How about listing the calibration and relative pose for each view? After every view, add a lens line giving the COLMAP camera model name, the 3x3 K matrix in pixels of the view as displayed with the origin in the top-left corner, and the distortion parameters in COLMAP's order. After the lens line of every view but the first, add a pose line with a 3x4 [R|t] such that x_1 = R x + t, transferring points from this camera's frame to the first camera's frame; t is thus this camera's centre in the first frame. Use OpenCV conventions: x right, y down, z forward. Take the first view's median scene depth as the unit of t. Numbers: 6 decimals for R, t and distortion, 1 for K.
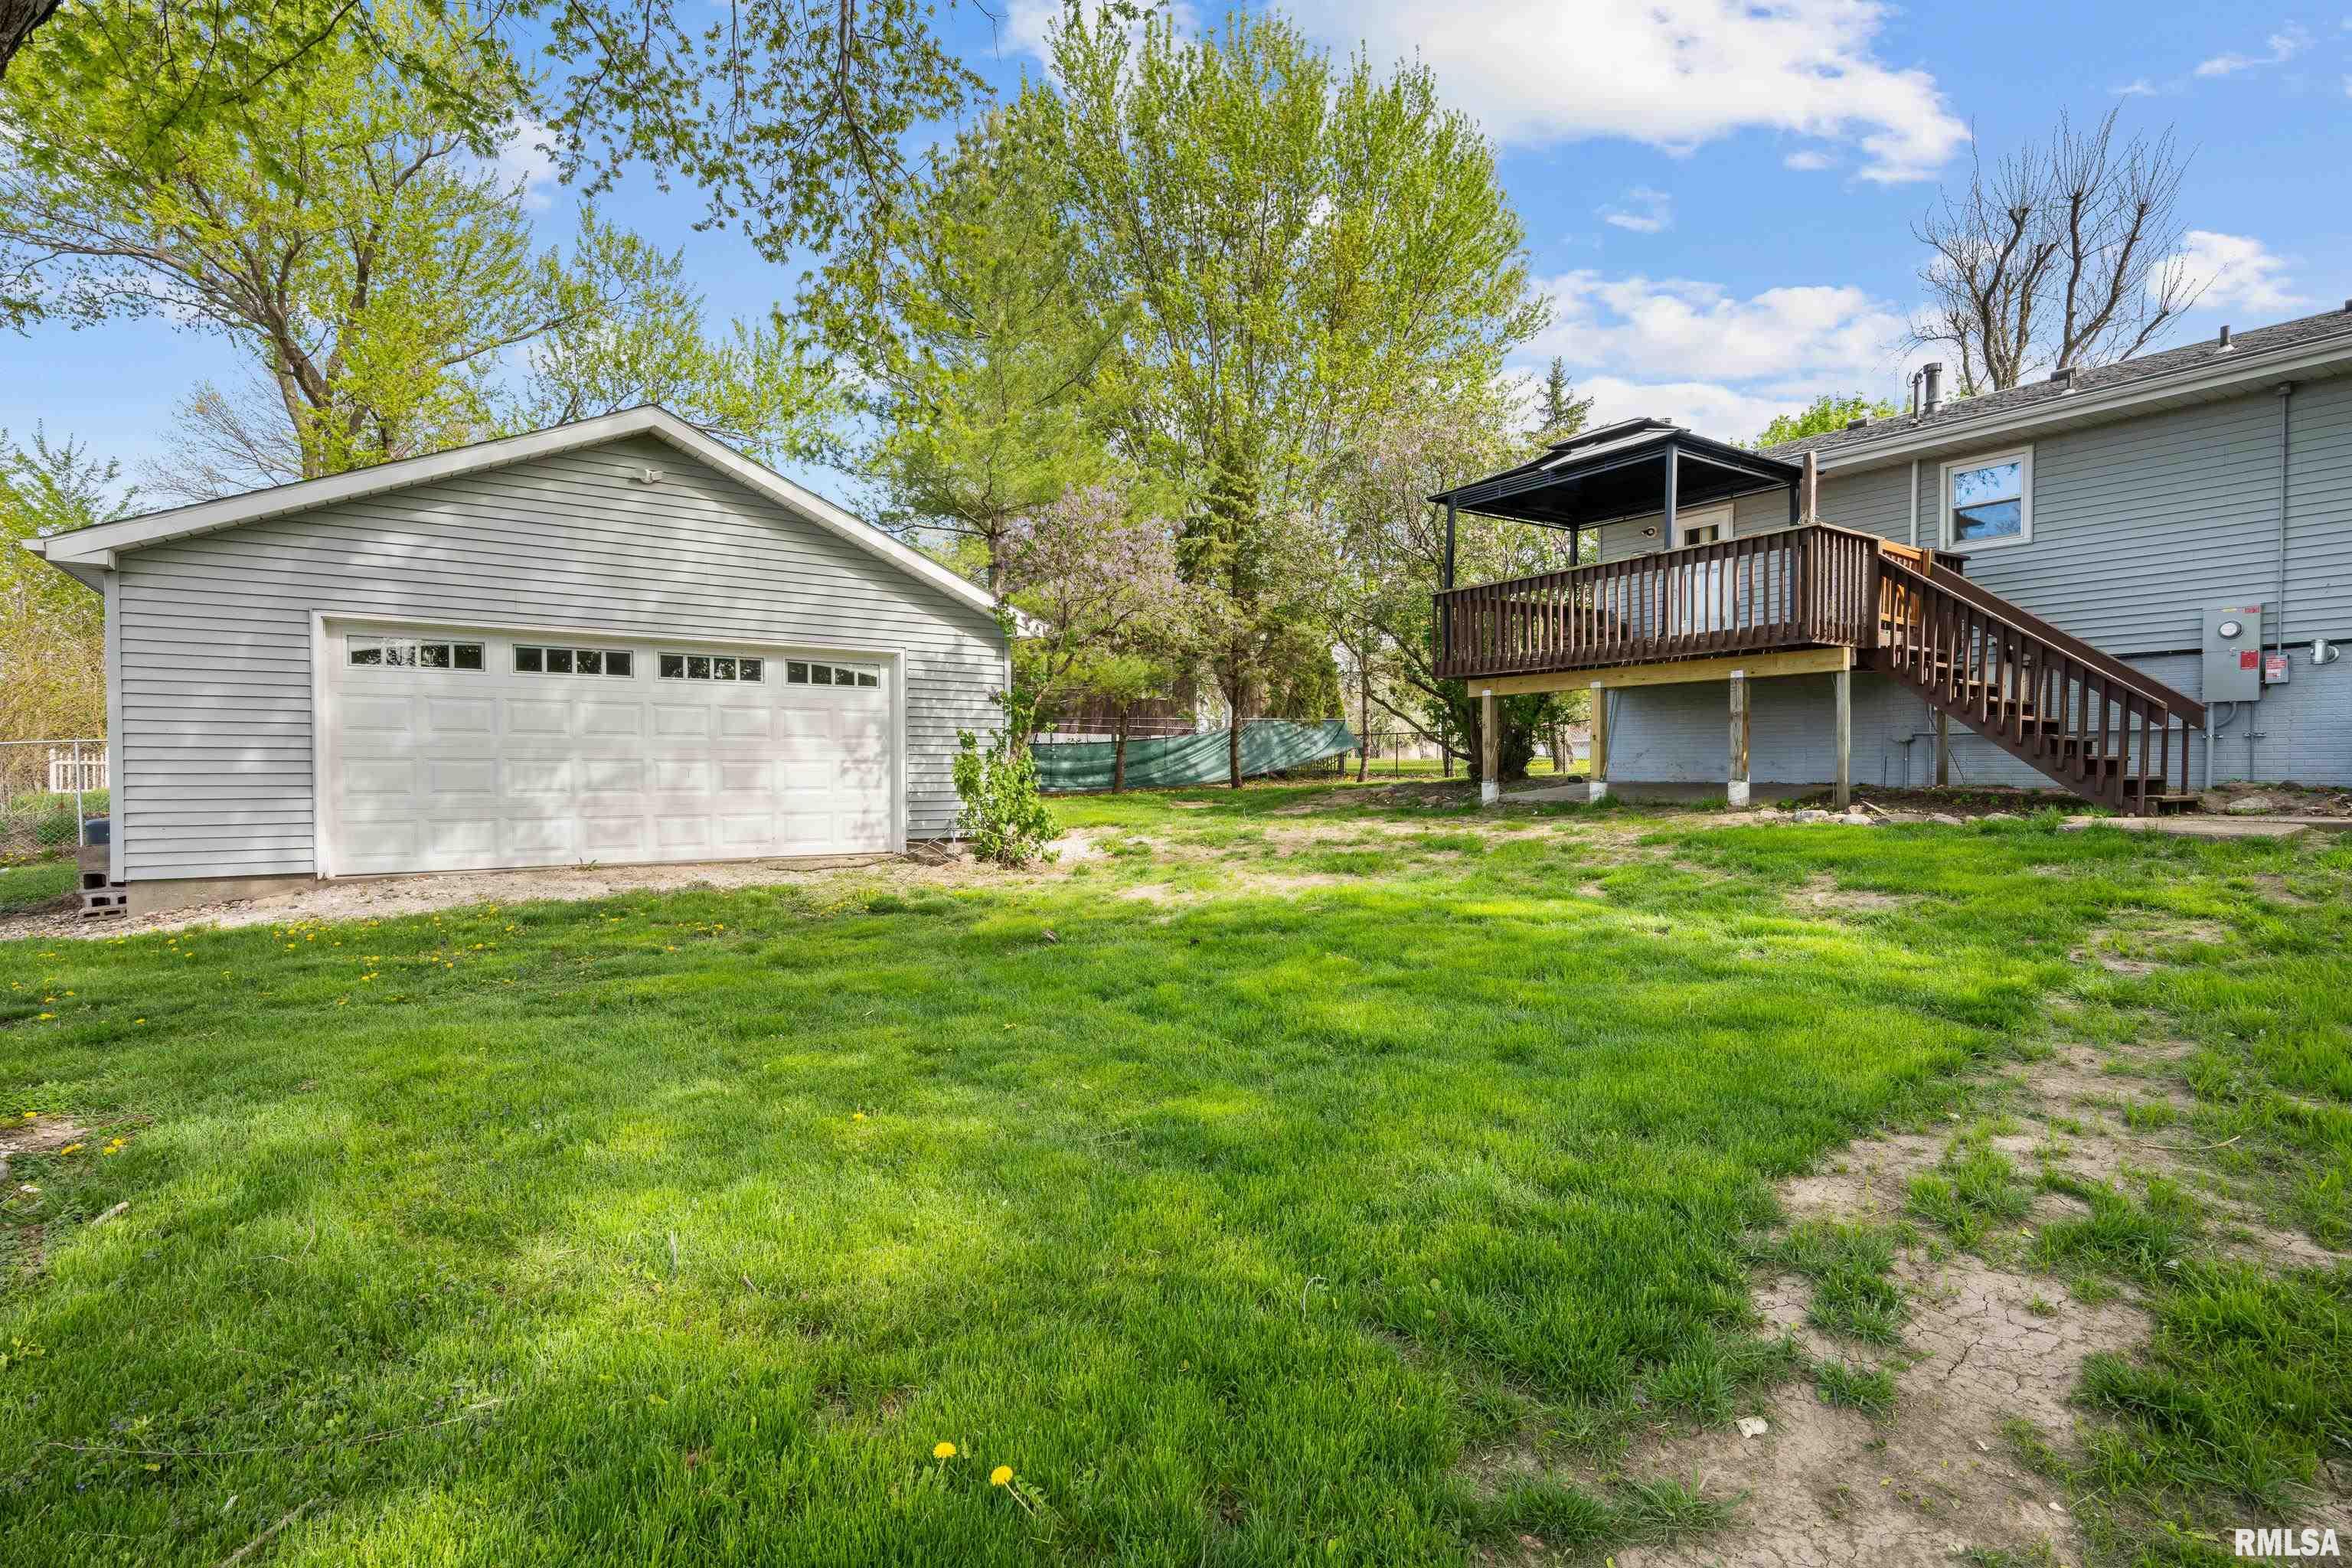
lens RADIAL K [[1135.1, 0, 1180.0], [0, 1135.1, 776.3], [0, 0, 1]] dist [0.001473, 0.000073]
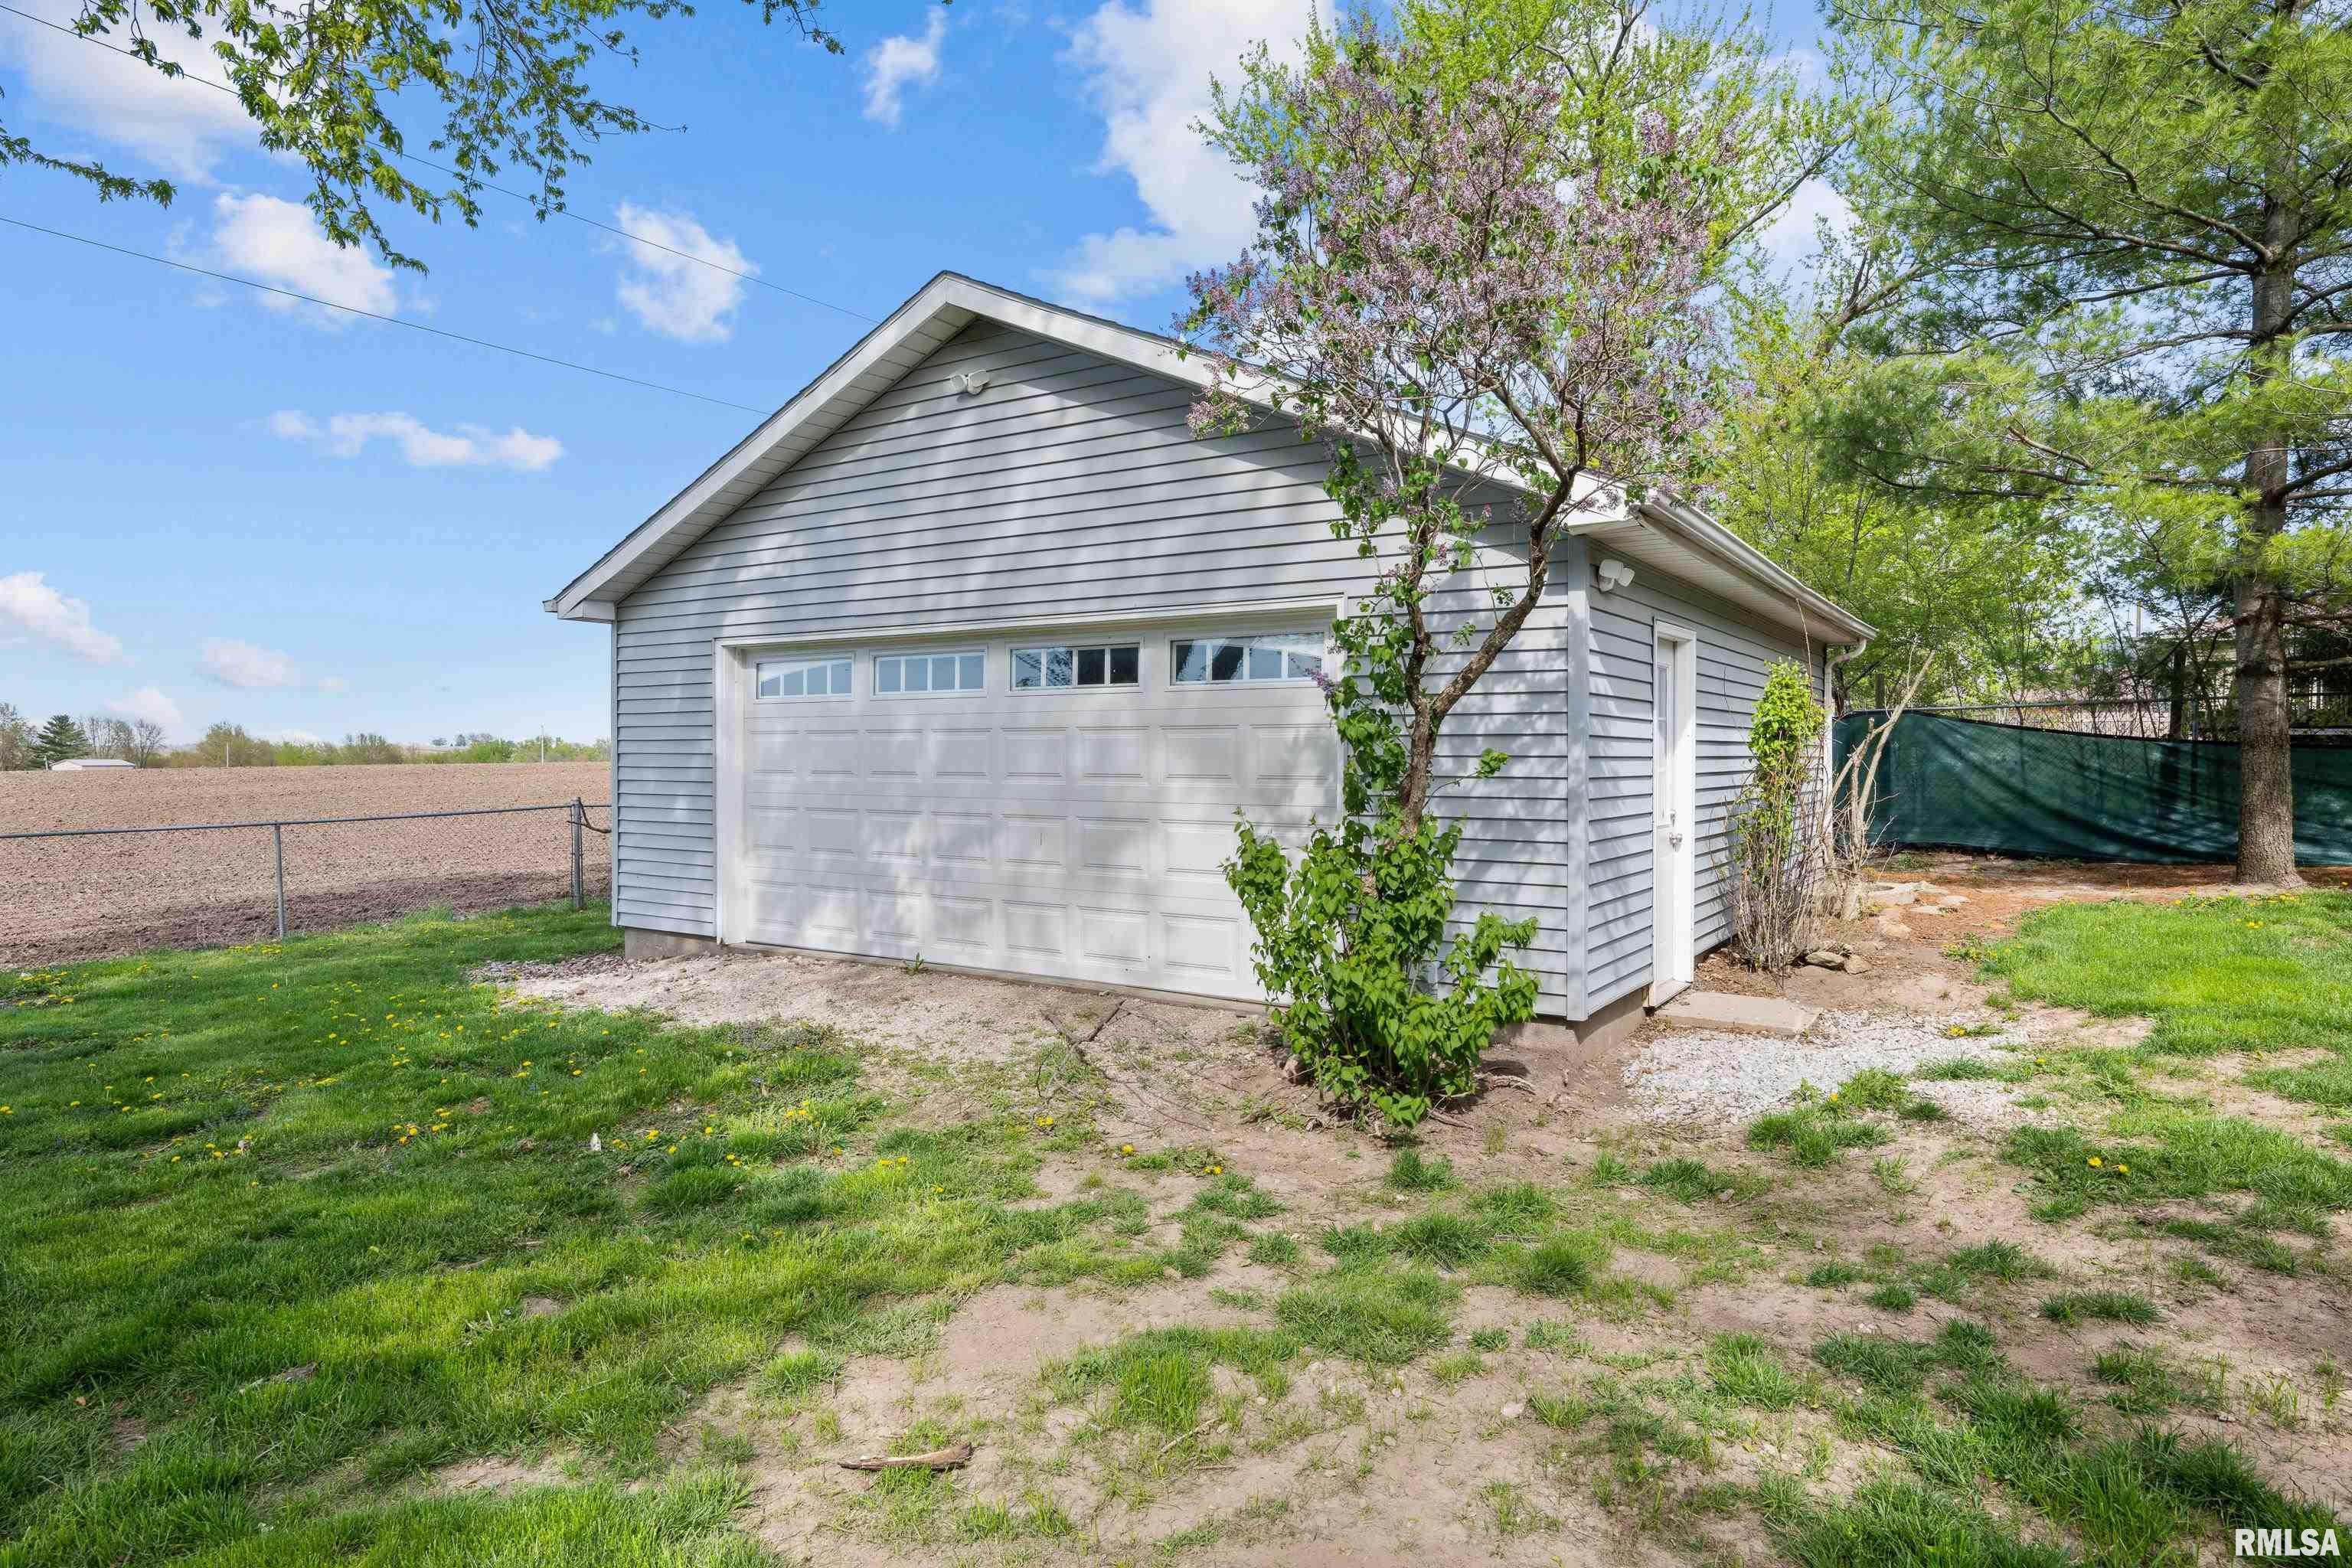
lens RADIAL K [[1359.2, 0, 1182.9], [0, 1359.2, 771.4], [0, 0, 1]] dist [-0.001420, -0.000529]
pose [[0.363337, 0.005803, -0.931640, 0.295949], [-0.011331, 0.999934, 0.001810, -0.042025], [0.931589, 0.009899, 0.363379, 0.803950]]
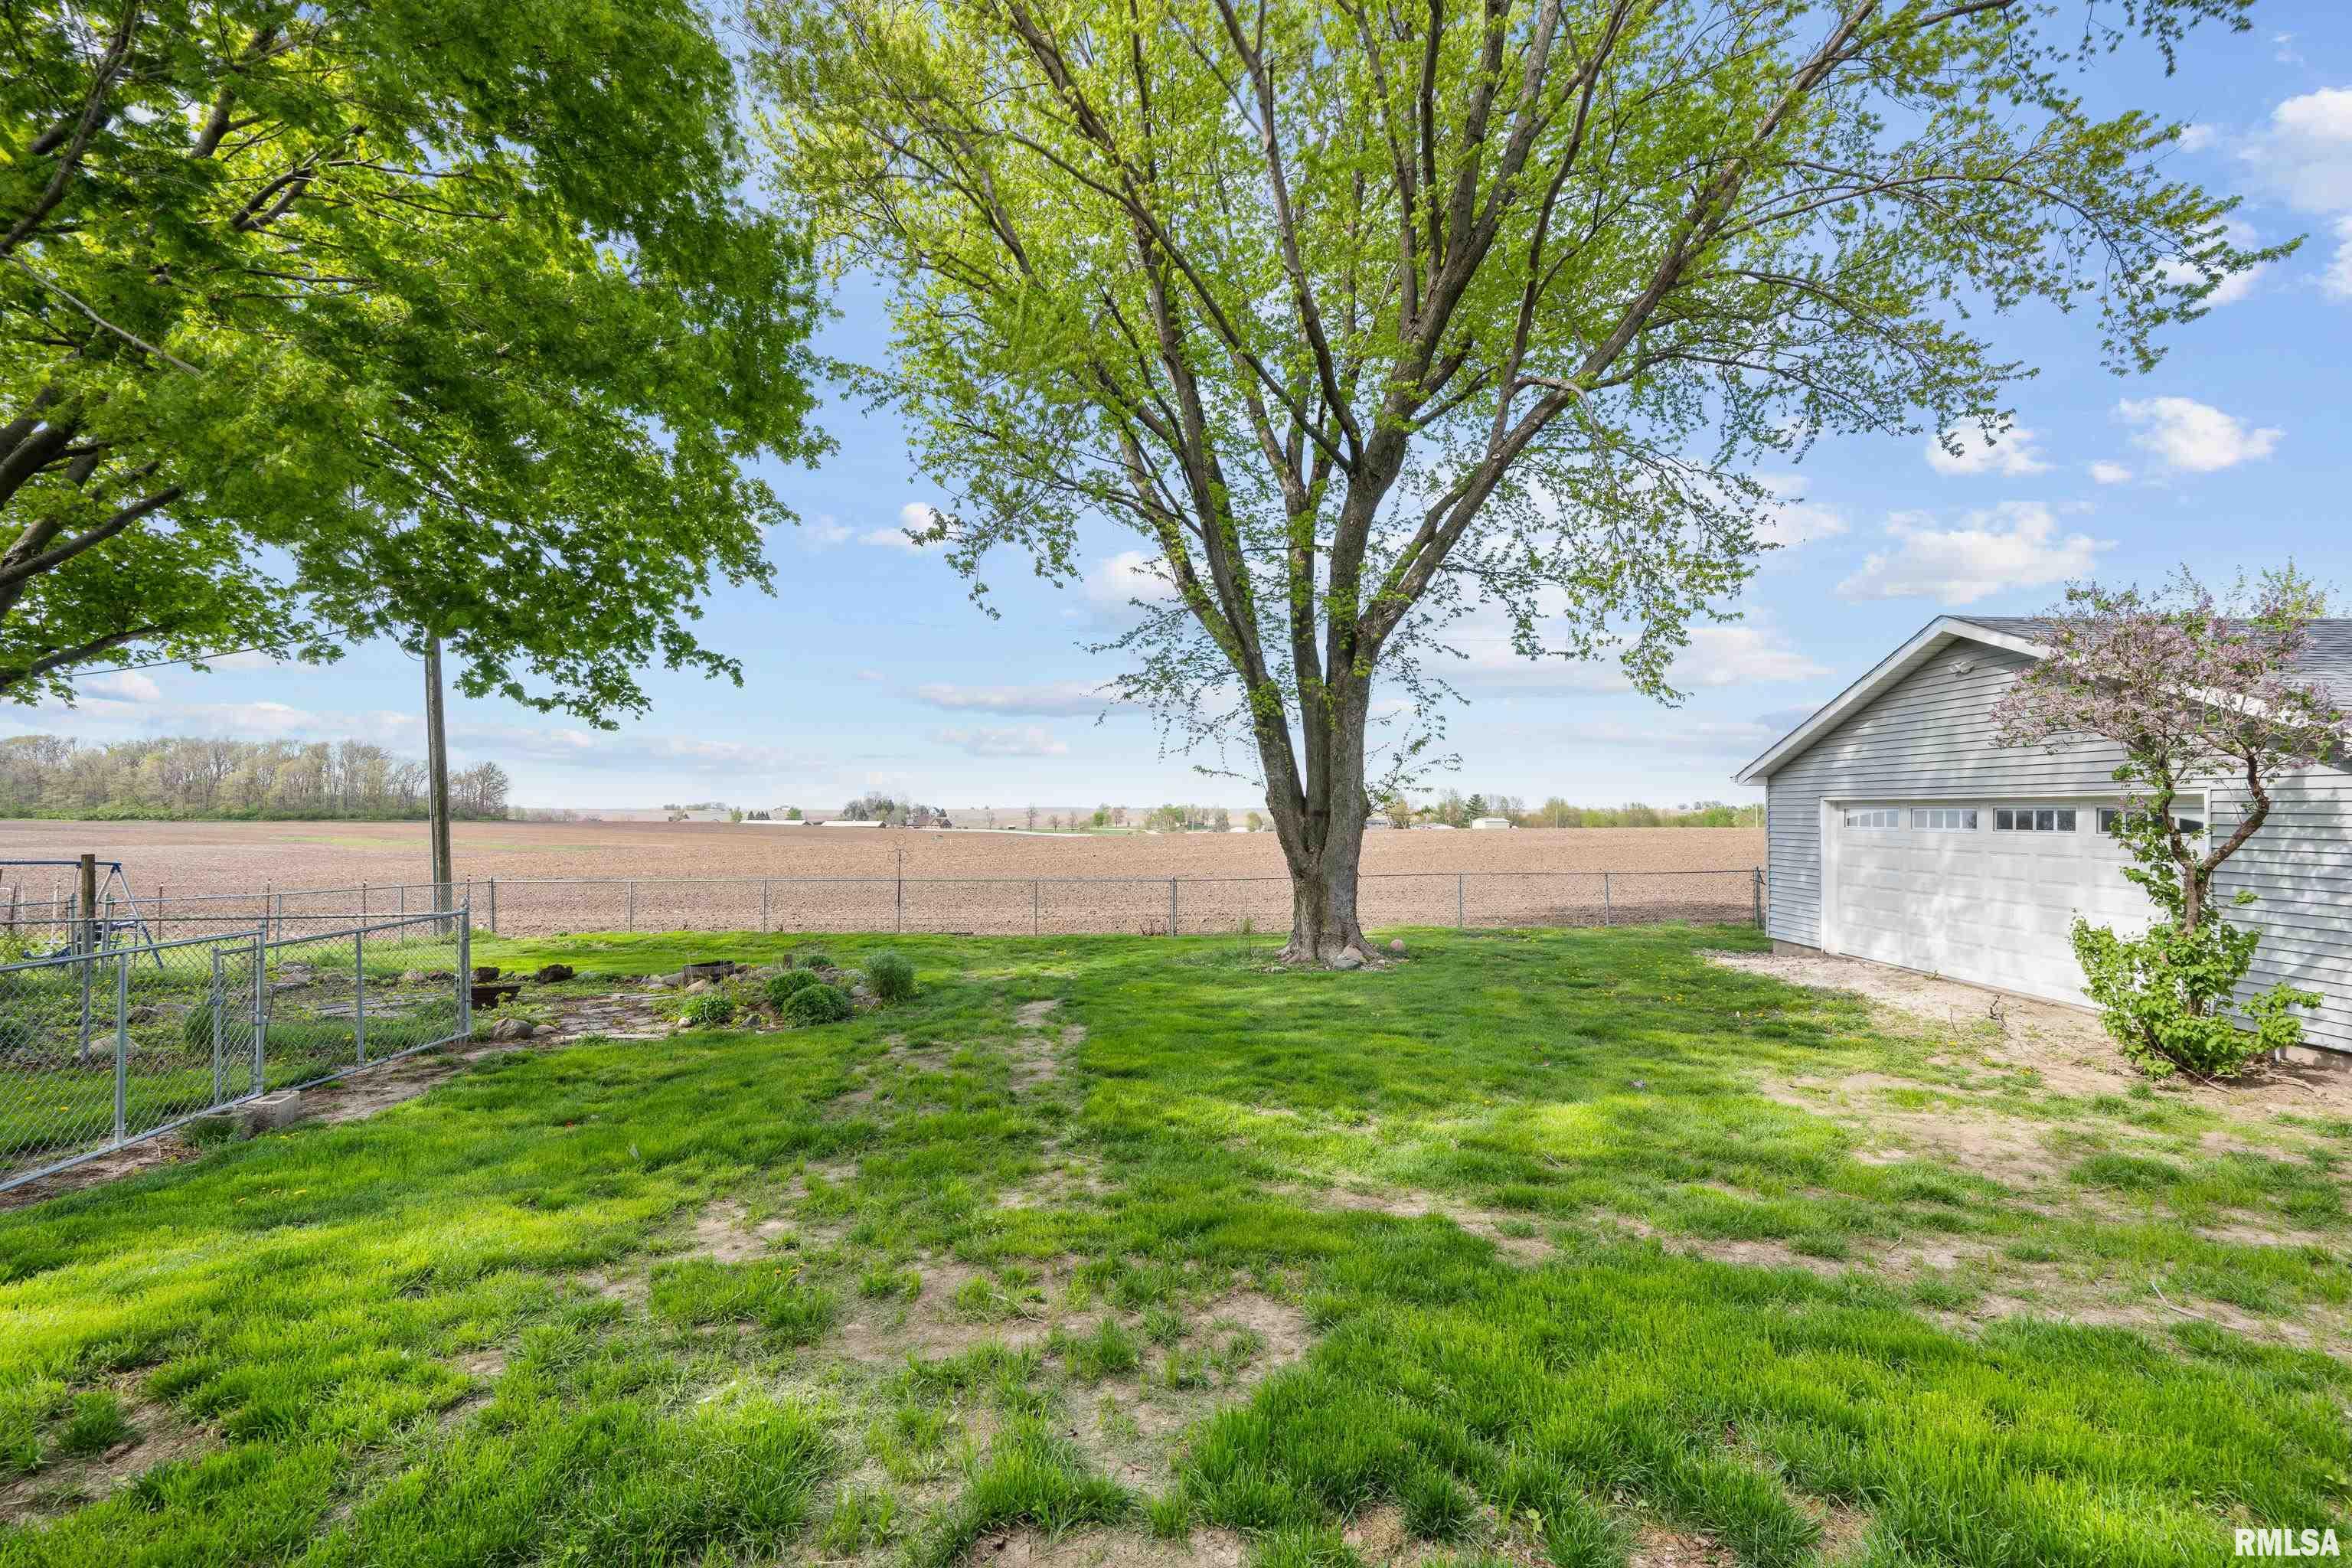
lens RADIAL K [[921.7, 0, 1171.9], [0, 921.7, 798.2], [0, 0, 1]] dist [0.000650, -0.000681]
pose [[-0.593087, -0.021204, -0.804859, 0.813104], [-0.019837, 0.999735, -0.011720, -0.091417], [0.804894, 0.009015, -0.593350, 0.873519]]
